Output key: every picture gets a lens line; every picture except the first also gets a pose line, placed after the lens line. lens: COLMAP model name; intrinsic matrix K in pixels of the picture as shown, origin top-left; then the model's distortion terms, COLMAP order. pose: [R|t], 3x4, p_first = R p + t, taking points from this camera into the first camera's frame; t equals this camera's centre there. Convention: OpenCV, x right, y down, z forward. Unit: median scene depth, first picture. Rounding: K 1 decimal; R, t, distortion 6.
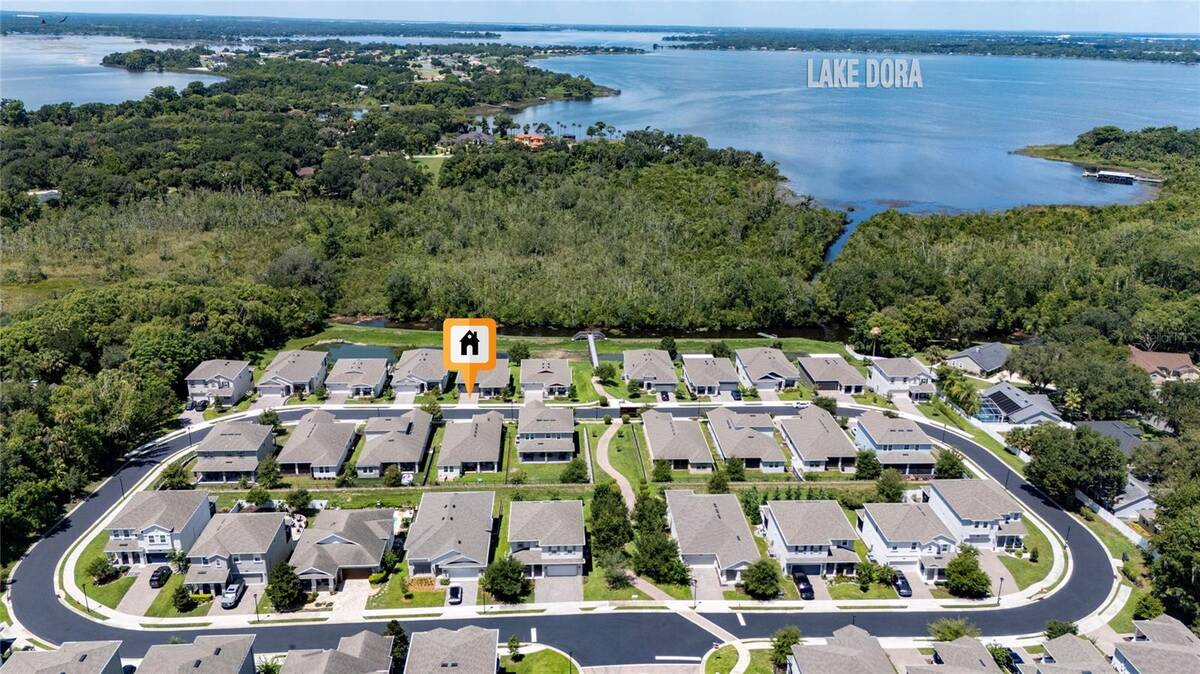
lens RADIAL K [[870.1, 0, 611.8], [0, 870.1, 335.0], [0, 0, 1]] dist [0.074811, -0.080128]
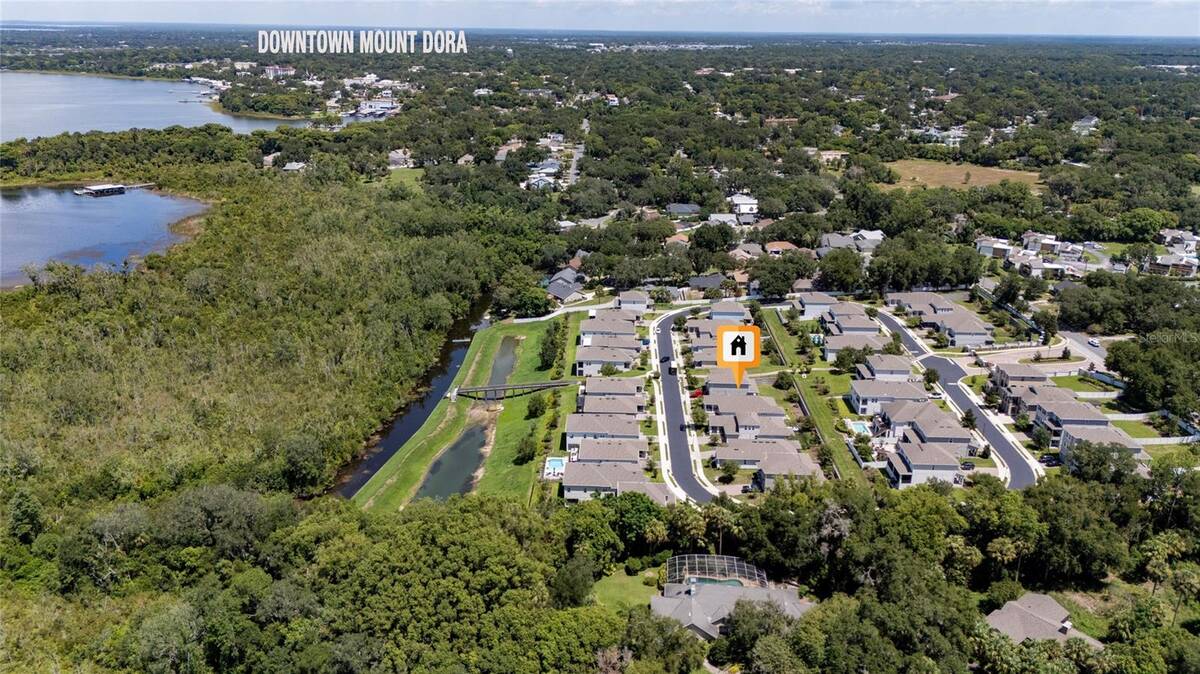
lens RADIAL K [[864.9, 0, 594.7], [0, 864.9, 333.2], [0, 0, 1]] dist [0.070095, -0.067718]
pose [[0.095564, -0.345239, 0.933637, -0.970586], [0.325702, 0.897146, 0.298408, -0.325266], [-0.940631, 0.275570, 0.198180, 0.604150]]
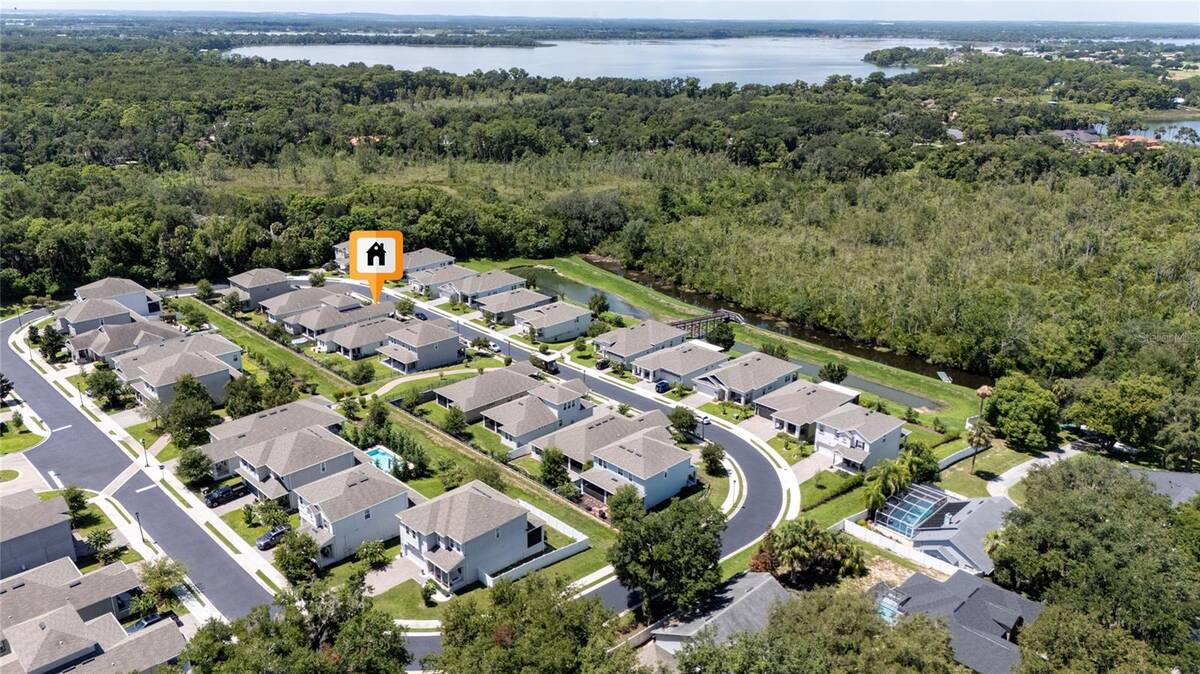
lens RADIAL K [[893.9, 0, 600.0], [0, 893.9, 337.0], [0, 0, 1]] dist [0.077386, -0.091075]
pose [[0.650751, 0.241123, -0.719988, 0.539145], [-0.250335, 0.963352, 0.096364, -0.032968], [0.716837, 0.117530, 0.687263, 0.289442]]
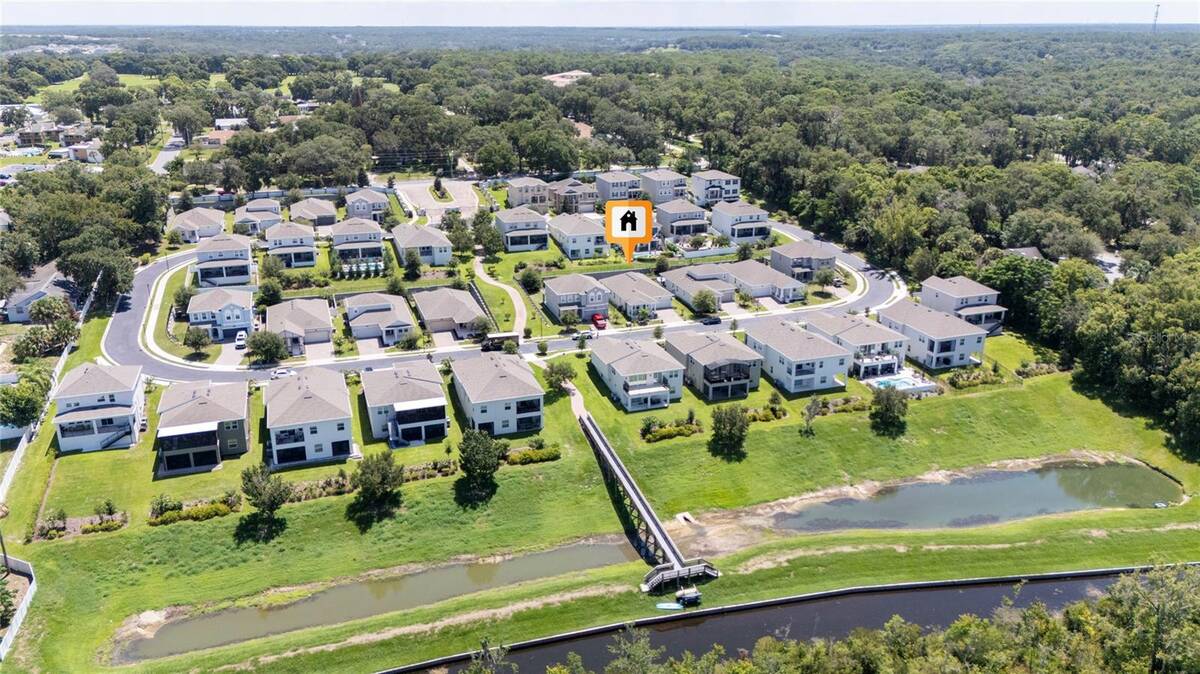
lens RADIAL K [[893.9, 0, 600.0], [0, 893.9, 337.0], [0, 0, 1]] dist [0.077386, -0.091075]
pose [[-0.965143, 0.066234, -0.253204, 0.112334], [-0.106236, 0.785021, 0.610292, -0.338159], [0.239193, 0.615919, -0.750620, 1.232615]]
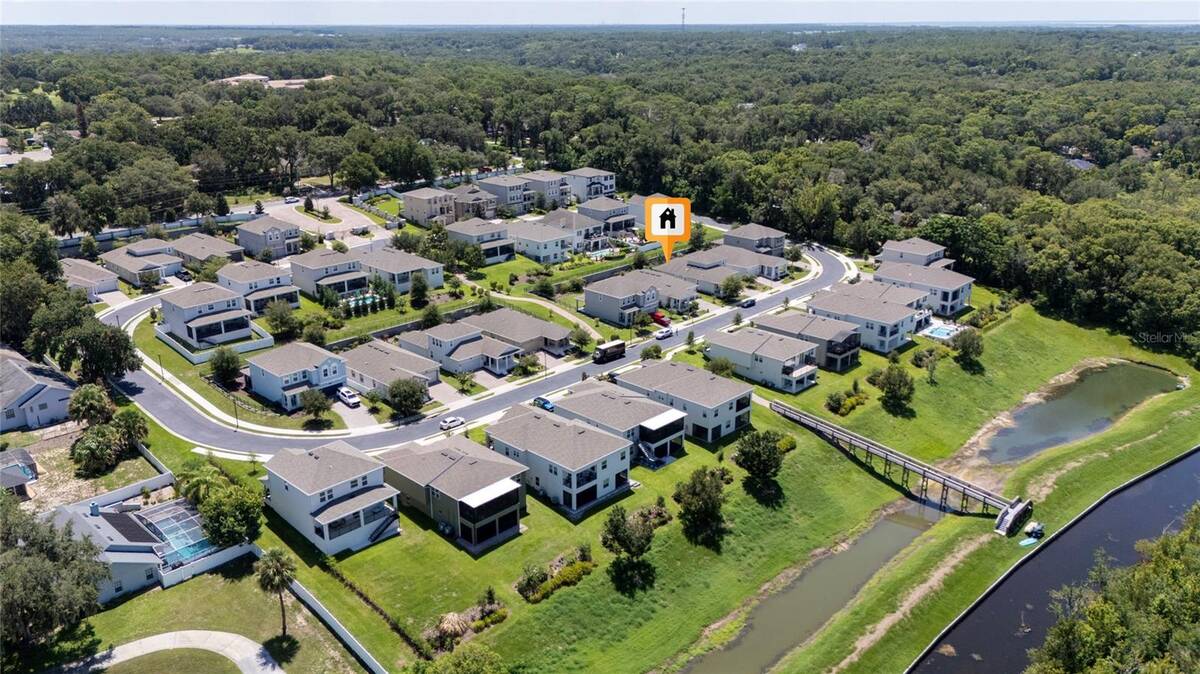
lens RADIAL K [[893.9, 0, 600.0], [0, 893.9, 337.0], [0, 0, 1]] dist [0.077386, -0.091075]
pose [[-0.744866, 0.203052, -0.635566, 0.418307], [-0.234510, 0.812117, 0.534295, -0.276450], [0.624643, 0.547025, -0.557301, 1.073860]]
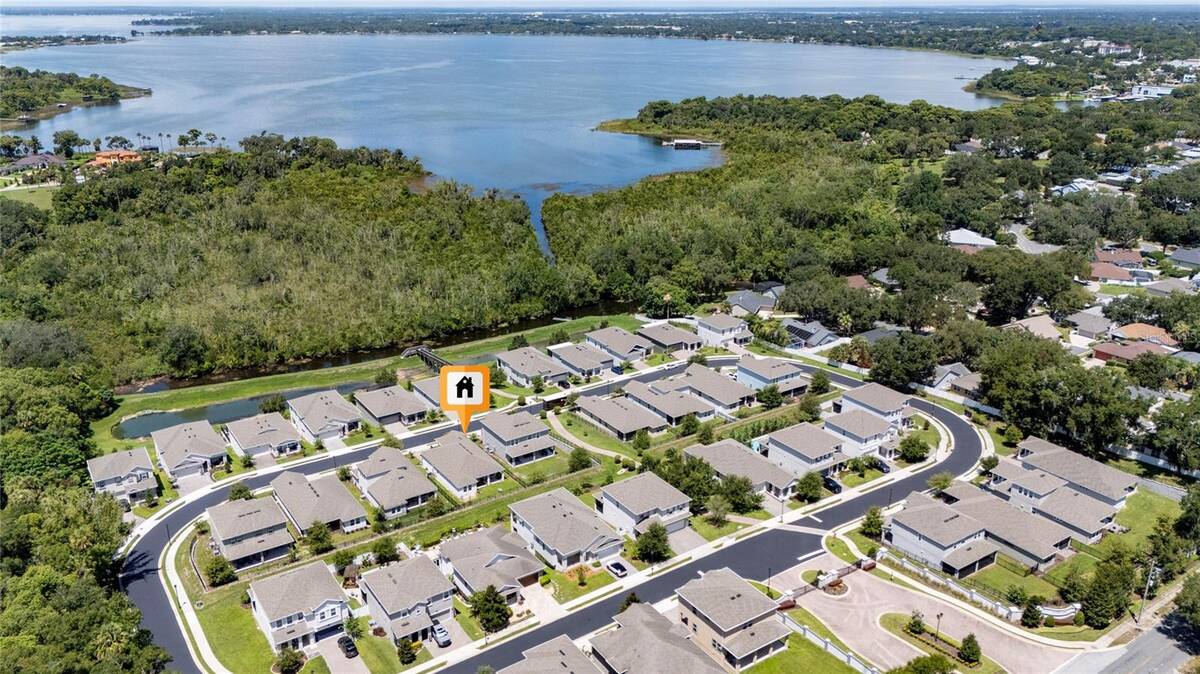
lens RADIAL K [[893.9, 0, 600.0], [0, 893.9, 337.0], [0, 0, 1]] dist [0.077386, -0.091075]
pose [[0.865505, -0.190897, 0.463098, -0.320810], [0.183859, 0.981071, 0.060792, -0.038979], [-0.465937, 0.032529, 0.884220, -0.025285]]
